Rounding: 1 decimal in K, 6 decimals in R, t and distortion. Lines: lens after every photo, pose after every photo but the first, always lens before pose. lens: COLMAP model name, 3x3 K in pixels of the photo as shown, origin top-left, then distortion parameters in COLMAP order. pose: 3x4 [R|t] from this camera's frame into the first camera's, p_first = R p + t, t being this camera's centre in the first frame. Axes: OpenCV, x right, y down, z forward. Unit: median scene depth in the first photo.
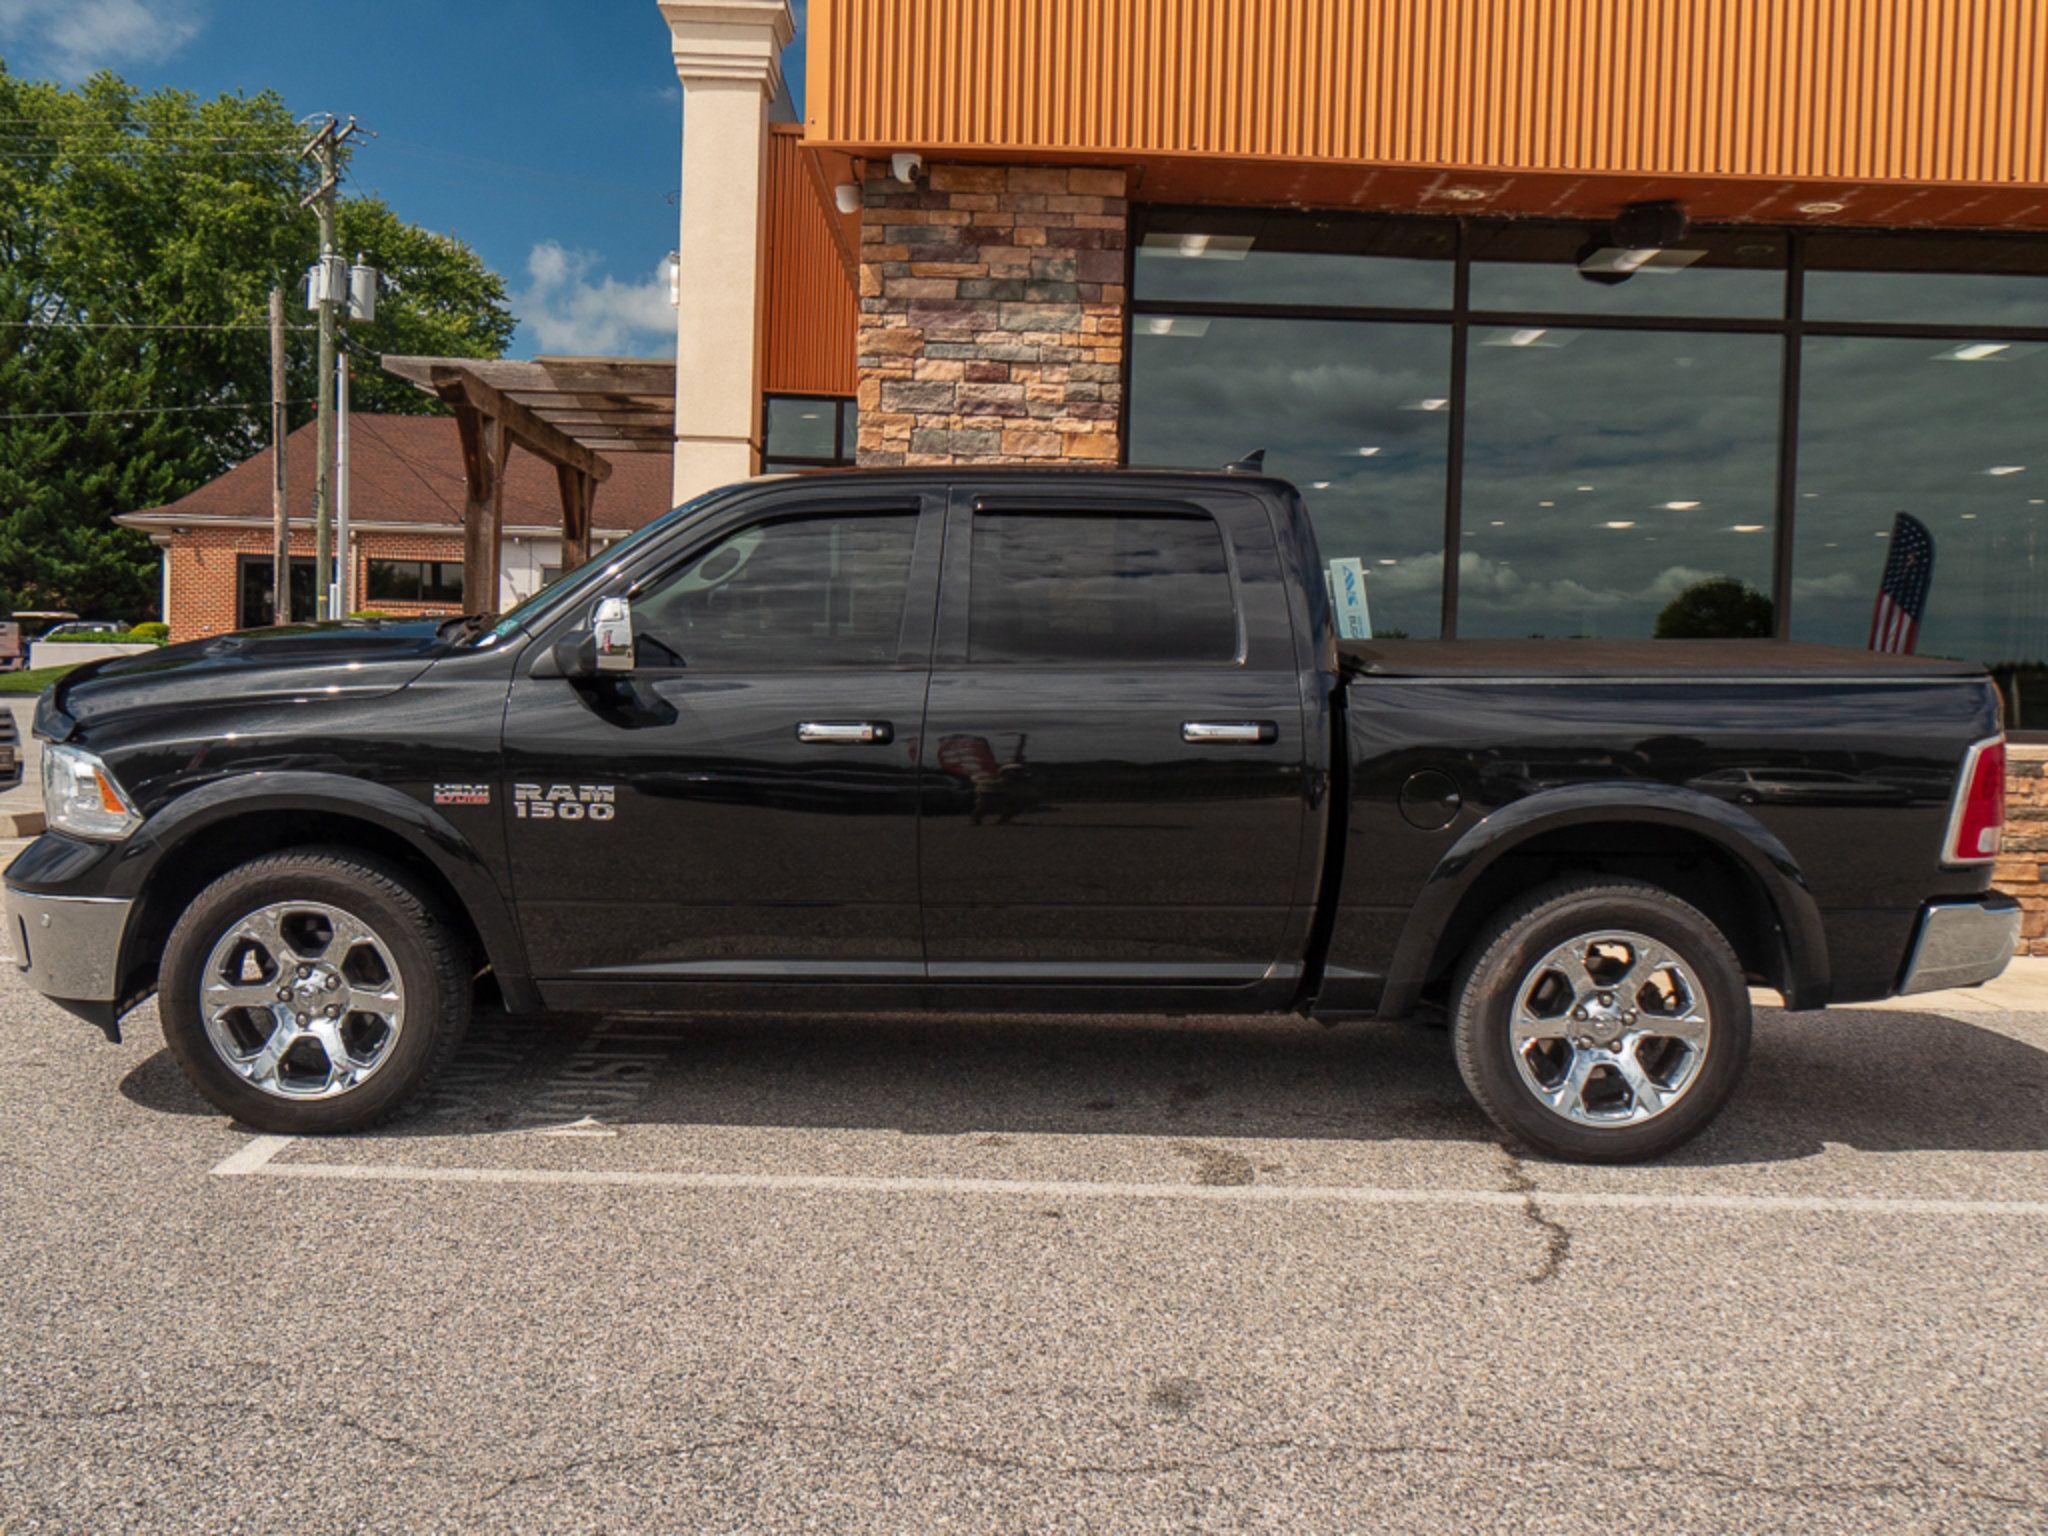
lens RADIAL K [[2127.1, 0, 1022.6], [0, 2127.1, 771.5], [0, 0, 1]] dist [0.013934, 0.000000]
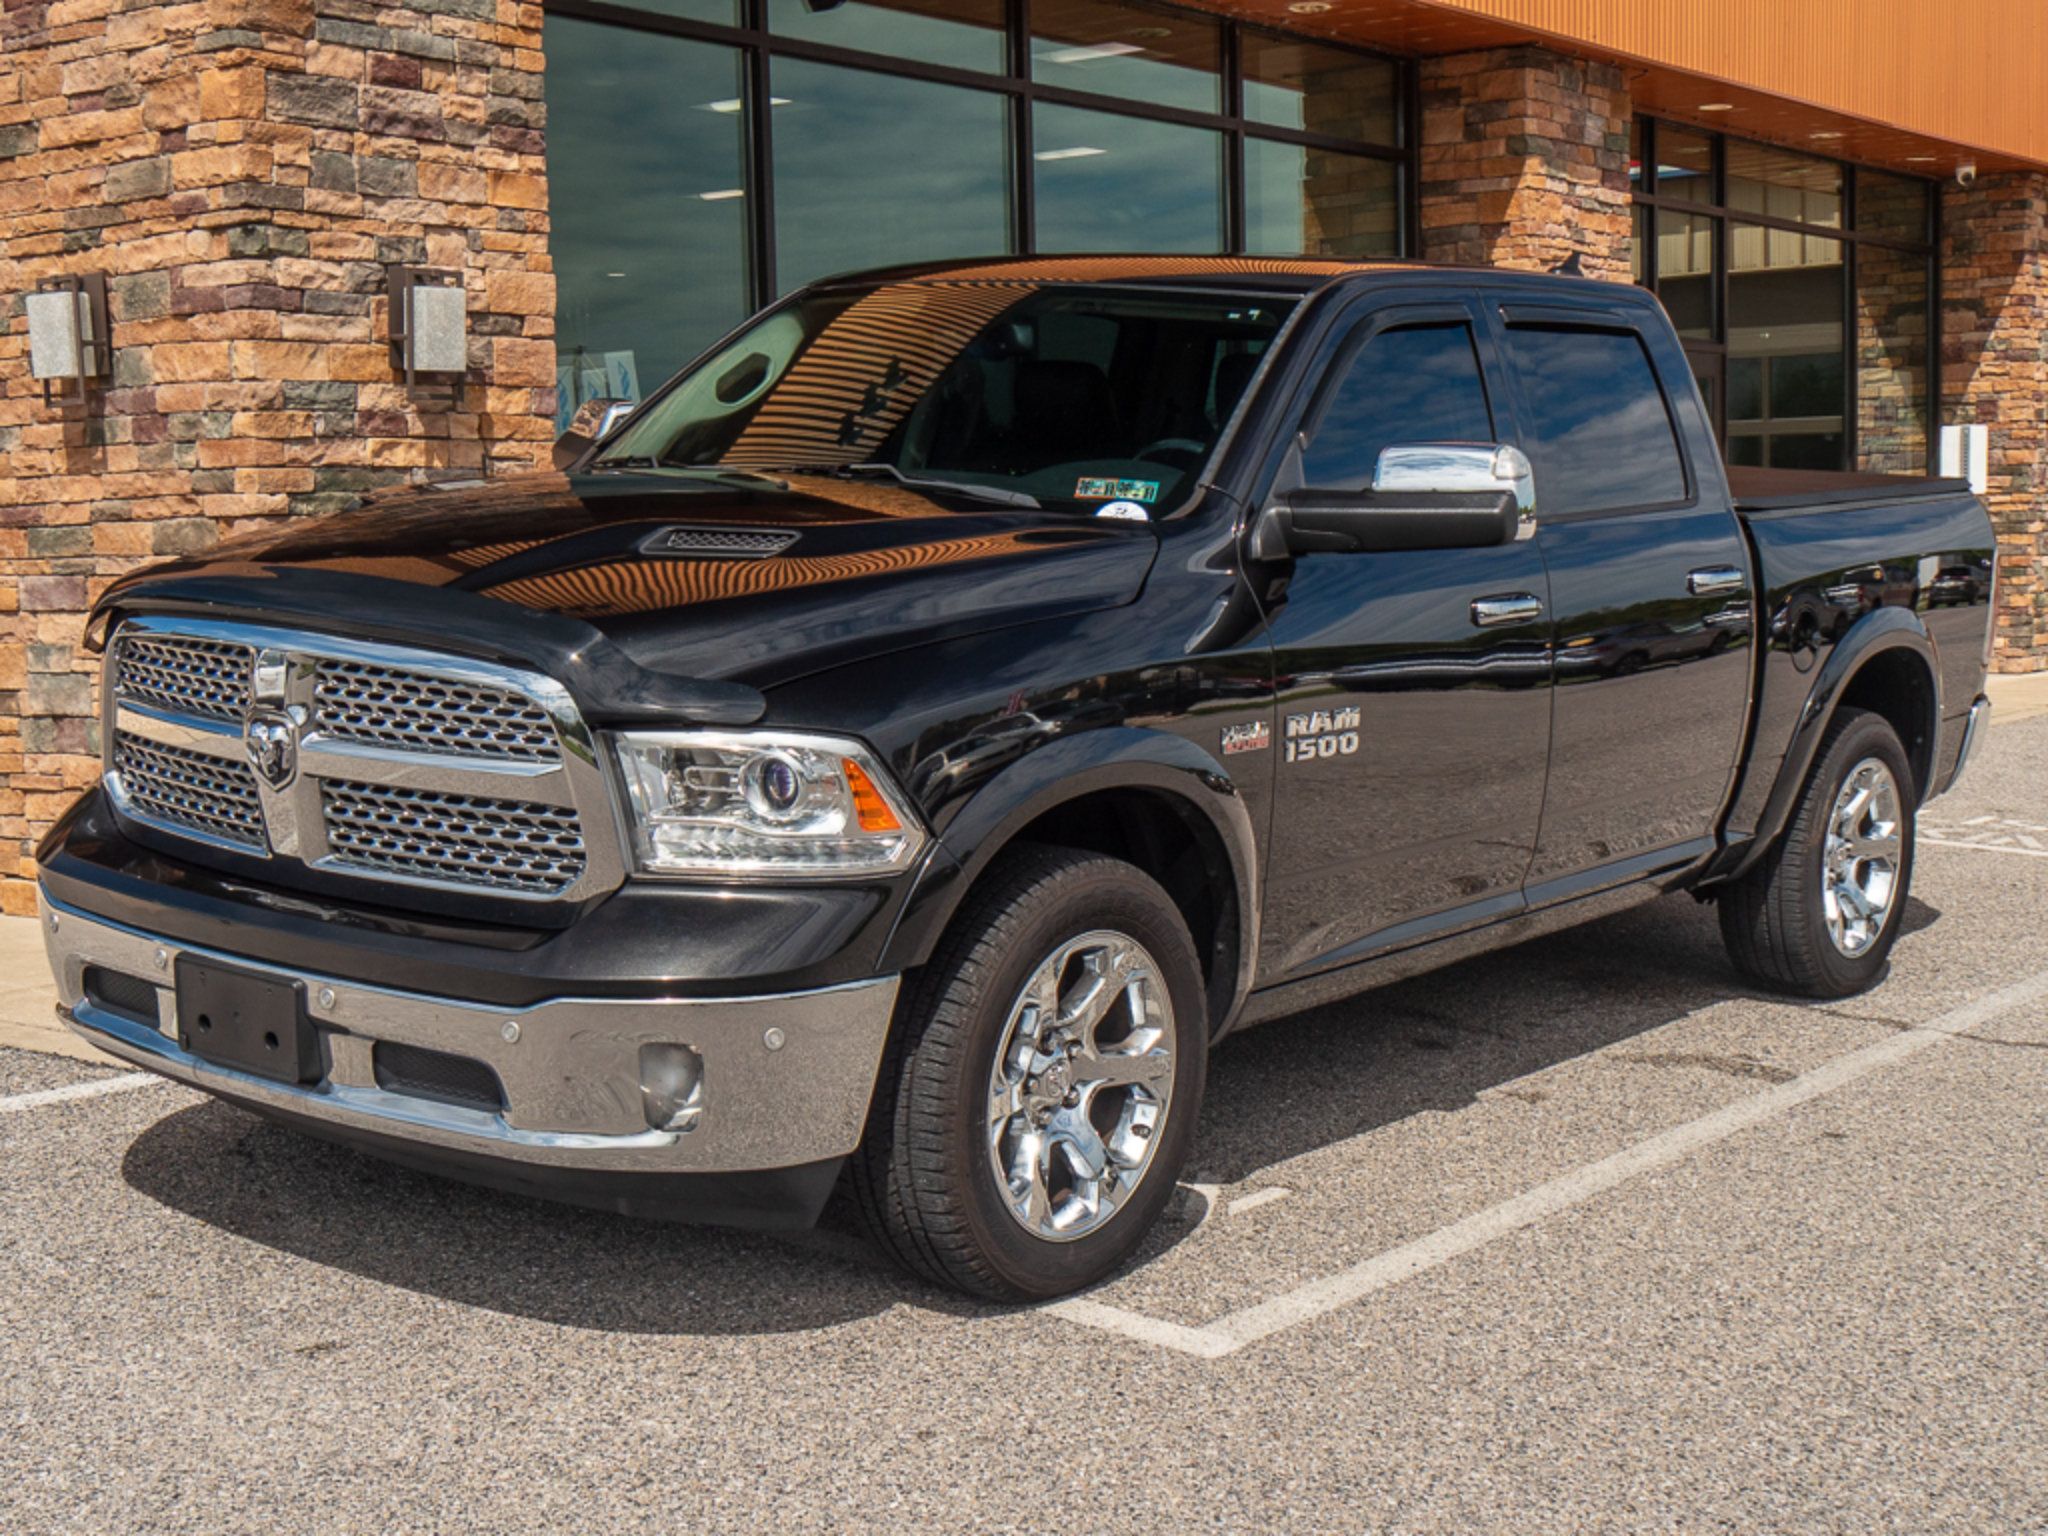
lens RADIAL K [[2827.2, 0, 1024.8], [0, 2827.2, 769.4], [0, 0, 1]] dist [0.021523, 0.000000]
pose [[0.615437, -0.111117, 0.780314, -0.610280], [0.062427, 0.993775, 0.092277, -0.040490], [-0.785710, -0.008078, 0.618543, 0.298287]]
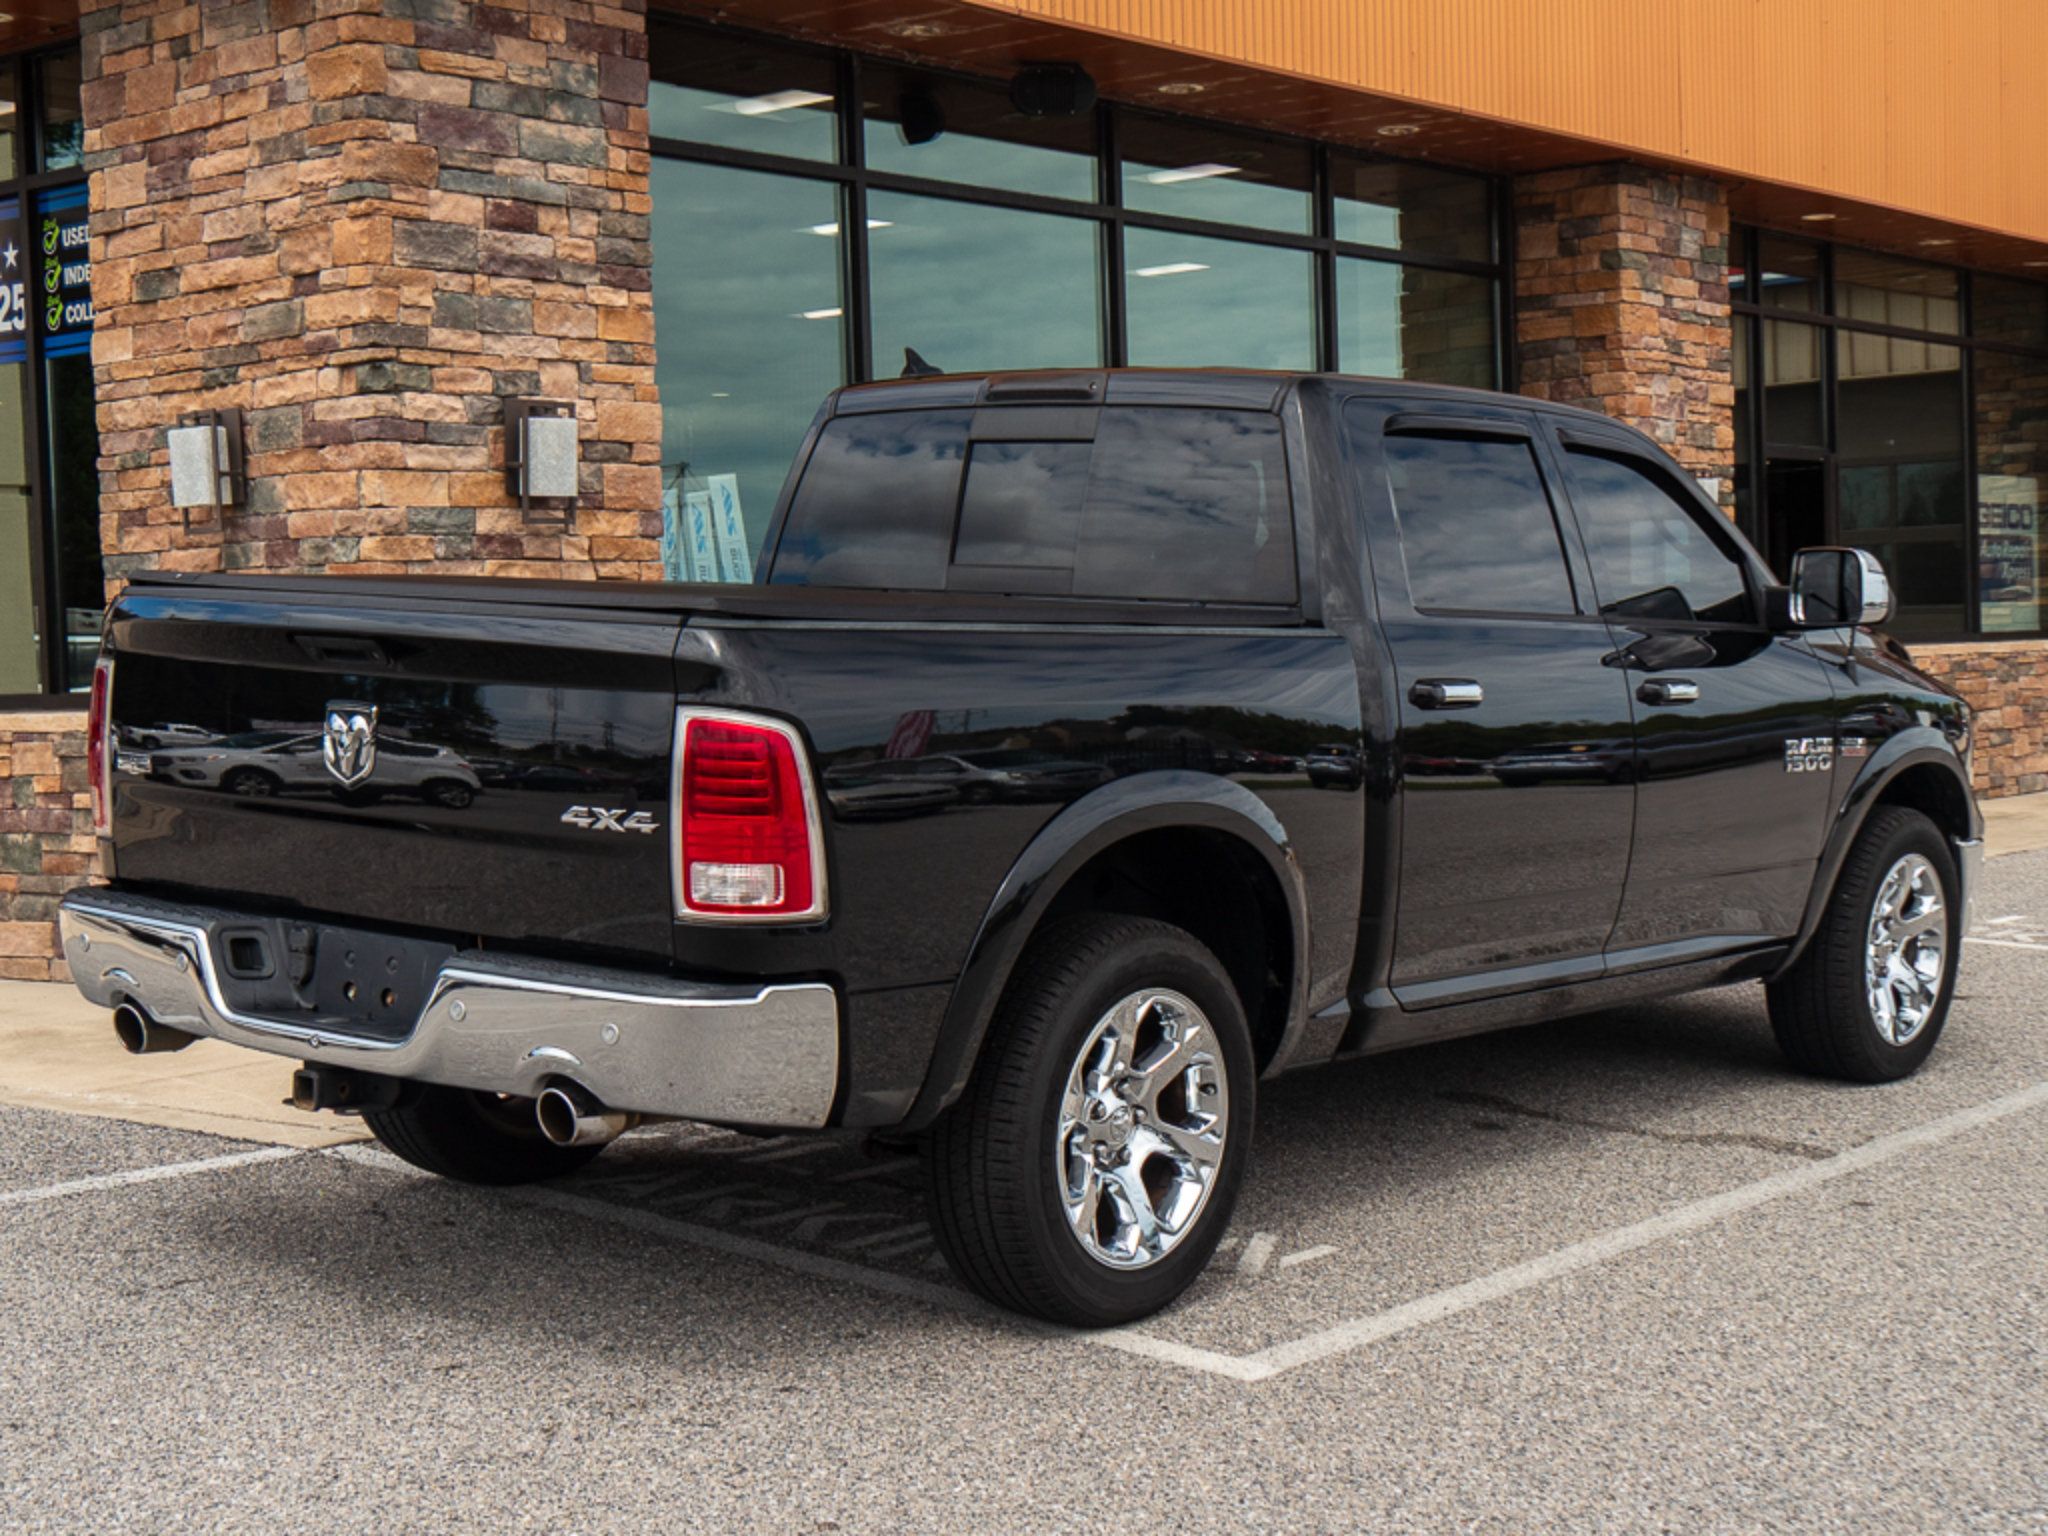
lens RADIAL K [[2992.6, 0, 1026.1], [0, 2992.6, 774.2], [0, 0, 1]] dist [0.023903, 0.000000]
pose [[0.647401, -0.081141, 0.757818, -0.675077], [0.070267, 0.996436, 0.046662, -0.037738], [-0.758904, 0.023040, 0.650795, 0.229239]]
